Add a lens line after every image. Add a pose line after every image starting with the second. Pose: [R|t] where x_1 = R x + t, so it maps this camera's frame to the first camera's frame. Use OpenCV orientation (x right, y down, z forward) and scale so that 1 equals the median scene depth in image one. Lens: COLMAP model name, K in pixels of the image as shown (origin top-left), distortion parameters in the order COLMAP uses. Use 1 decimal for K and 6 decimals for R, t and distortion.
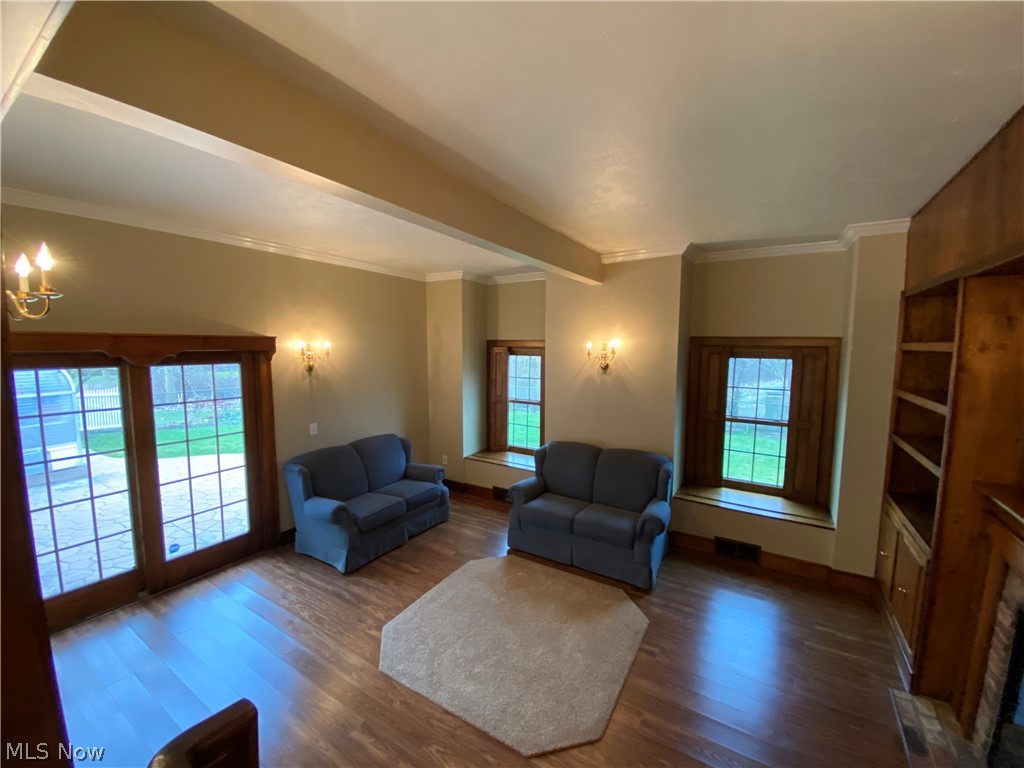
lens RADIAL K [[416.0, 0, 509.9], [0, 416.0, 383.8], [0, 0, 1]] dist [0.029976, -0.022220]
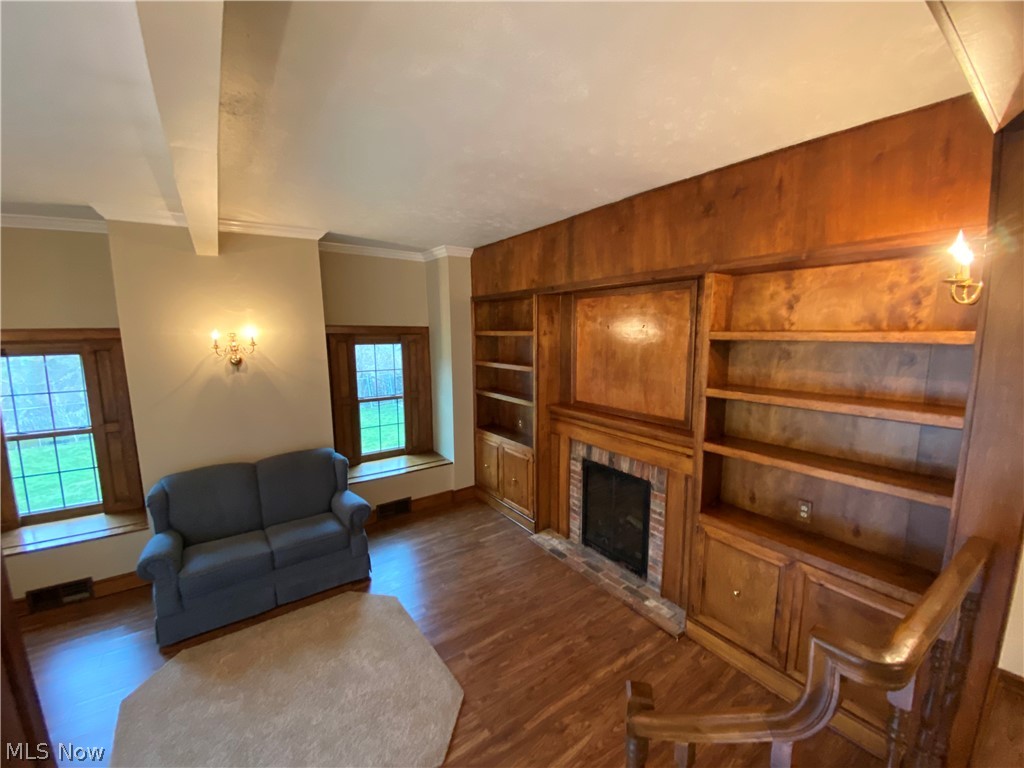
lens RADIAL K [[416.0, 0, 509.9], [0, 416.0, 383.8], [0, 0, 1]] dist [0.029976, -0.022220]
pose [[0.384635, -0.126661, 0.914338, -0.365450], [0.095143, 0.990705, 0.097216, -0.032461], [-0.918152, 0.049600, 0.393111, 0.235972]]
